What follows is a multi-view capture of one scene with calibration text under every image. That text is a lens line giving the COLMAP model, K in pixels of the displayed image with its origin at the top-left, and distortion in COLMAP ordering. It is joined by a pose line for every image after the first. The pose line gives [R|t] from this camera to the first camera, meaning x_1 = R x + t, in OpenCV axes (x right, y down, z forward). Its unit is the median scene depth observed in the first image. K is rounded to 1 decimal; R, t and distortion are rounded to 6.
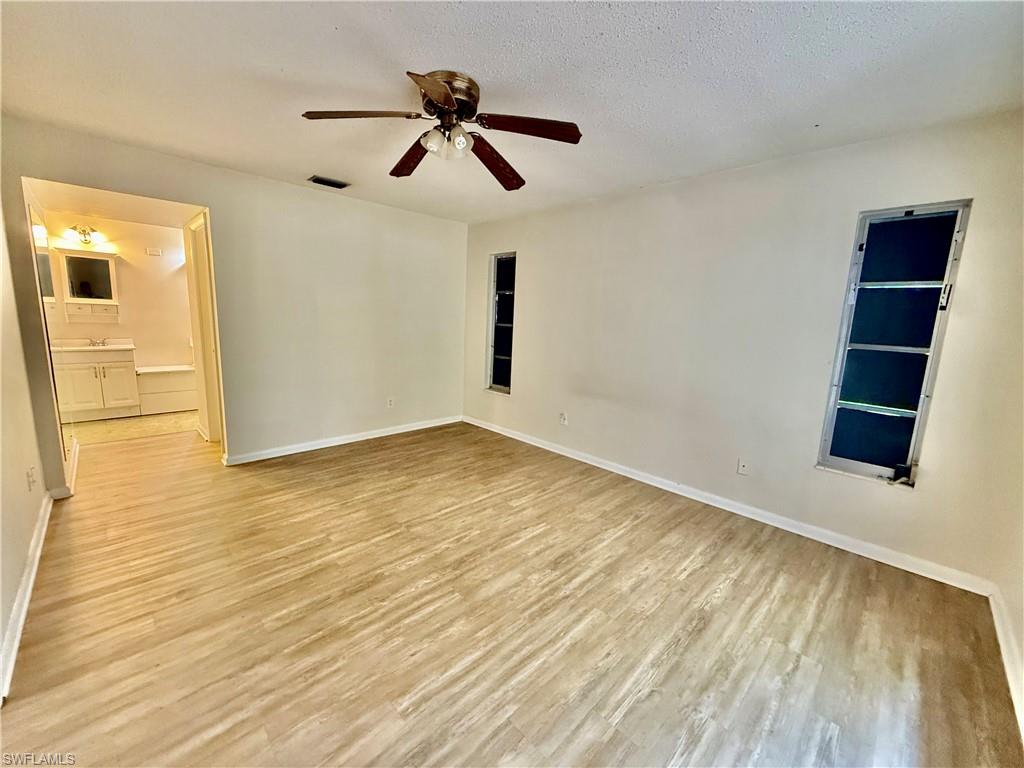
lens RADIAL K [[408.6, 0, 494.1], [0, 408.6, 398.4], [0, 0, 1]] dist [0.000521, -0.000065]
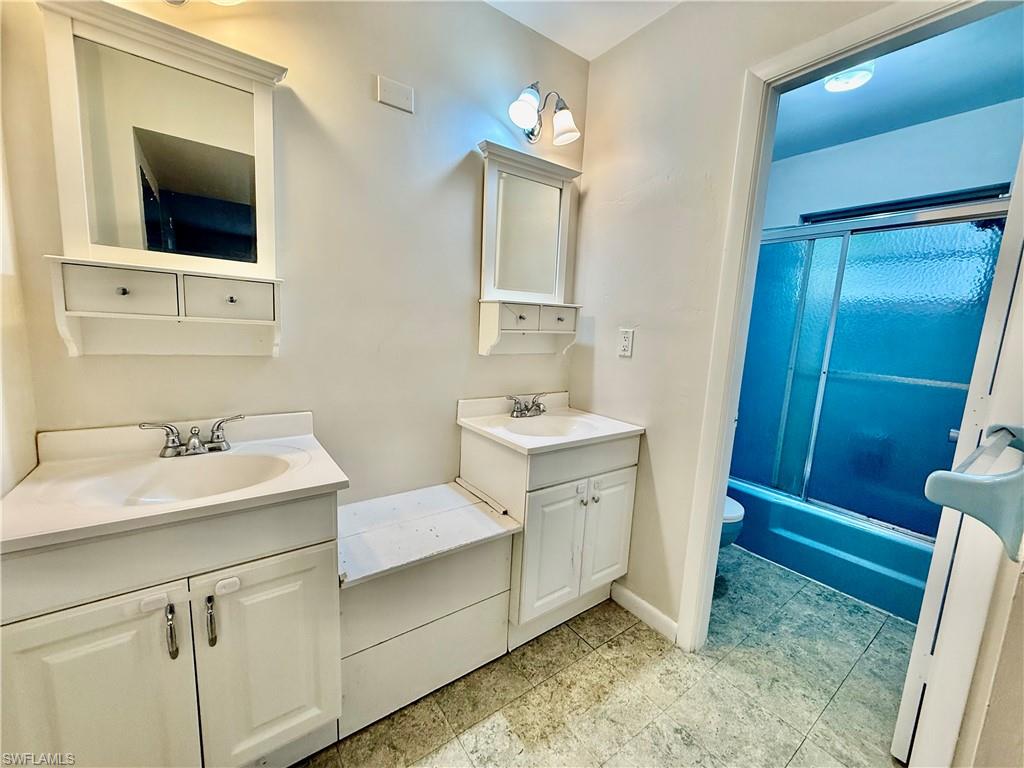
lens RADIAL K [[408.6, 0, 511.3], [0, 408.6, 383.6], [0, 0, 1]] dist [0.000521, -0.000065]
pose [[0.988858, 0.022830, -0.147099, -0.081775], [-0.027273, 0.999228, -0.028264, -0.018044], [0.146340, 0.031961, 0.988718, 0.085702]]
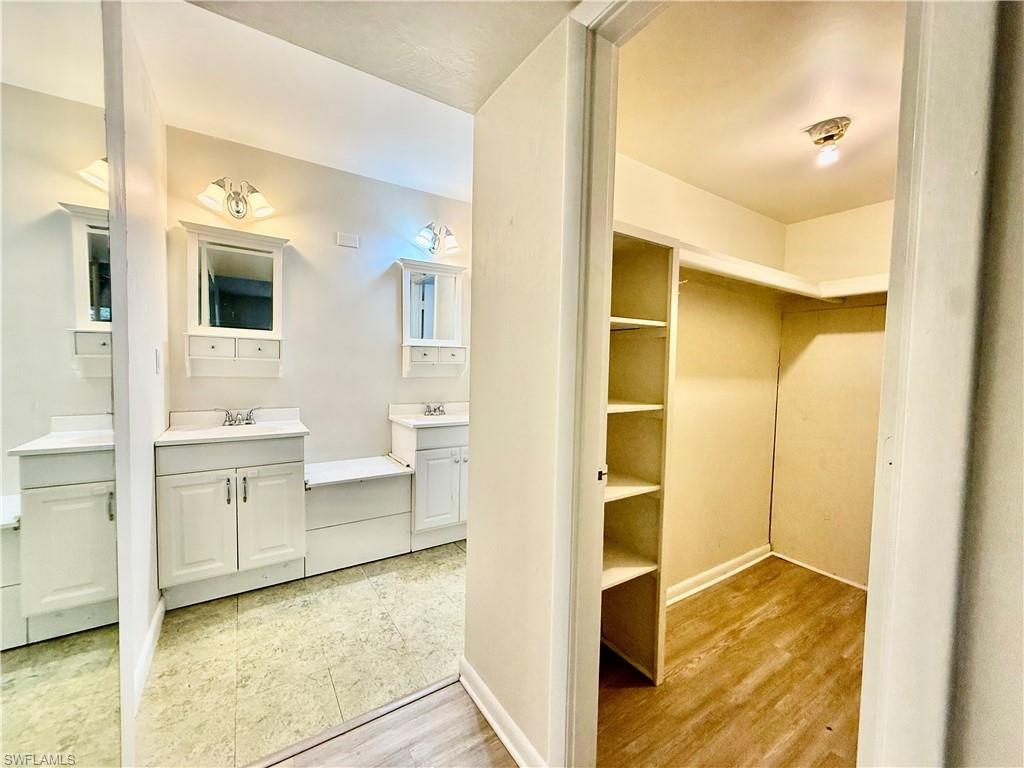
lens RADIAL K [[408.6, 0, 511.4], [0, 408.6, 384.1], [0, 0, 1]] dist [0.000521, -0.000065]
pose [[0.981260, -0.014590, -0.192137, -0.061049], [-0.009156, 0.992472, -0.122126, -0.012950], [0.192473, 0.121597, 0.973739, 0.063805]]
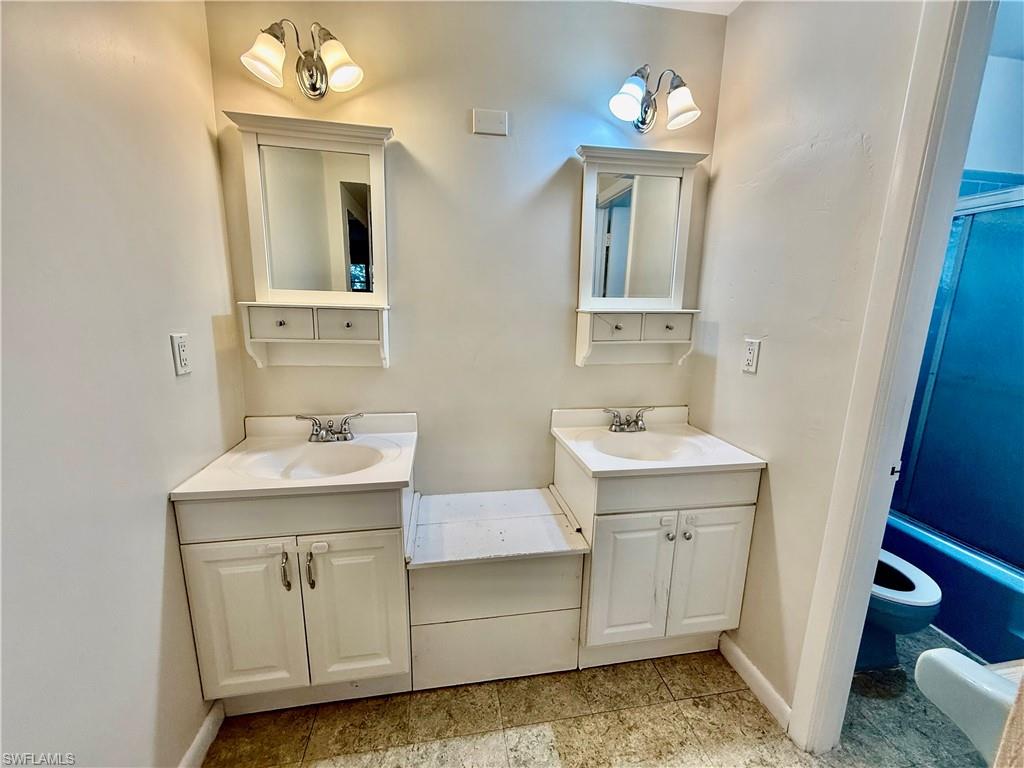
lens RADIAL K [[408.6, 0, 509.7], [0, 408.6, 384.7], [0, 0, 1]] dist [0.000521, -0.000065]
pose [[0.822193, 0.079362, -0.563650, -0.073871], [-0.076311, 0.996662, 0.029015, -0.020638], [0.564071, 0.019157, 0.825504, 0.088589]]
